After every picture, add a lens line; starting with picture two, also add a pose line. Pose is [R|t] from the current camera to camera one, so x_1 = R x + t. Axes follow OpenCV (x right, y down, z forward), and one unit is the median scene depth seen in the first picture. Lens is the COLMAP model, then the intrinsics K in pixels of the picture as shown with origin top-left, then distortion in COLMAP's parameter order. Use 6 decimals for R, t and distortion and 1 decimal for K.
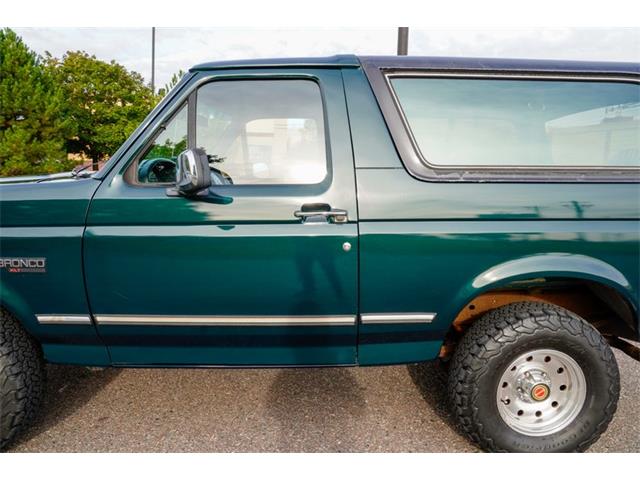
lens RADIAL K [[477.9, 0, 322.1], [0, 477.9, 237.8], [0, 0, 1]] dist [-0.130611, 0.097432]
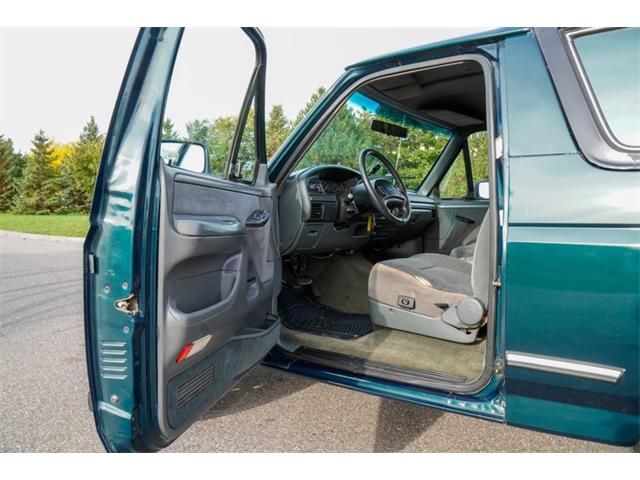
lens RADIAL K [[477.9, 0, 322.1], [0, 477.9, 237.8], [0, 0, 1]] dist [-0.130611, 0.097432]
pose [[0.806610, 0.033866, -0.590113, 0.196802], [-0.089052, 0.993924, -0.064683, 0.041748], [0.584337, 0.104725, 0.804725, 0.165610]]
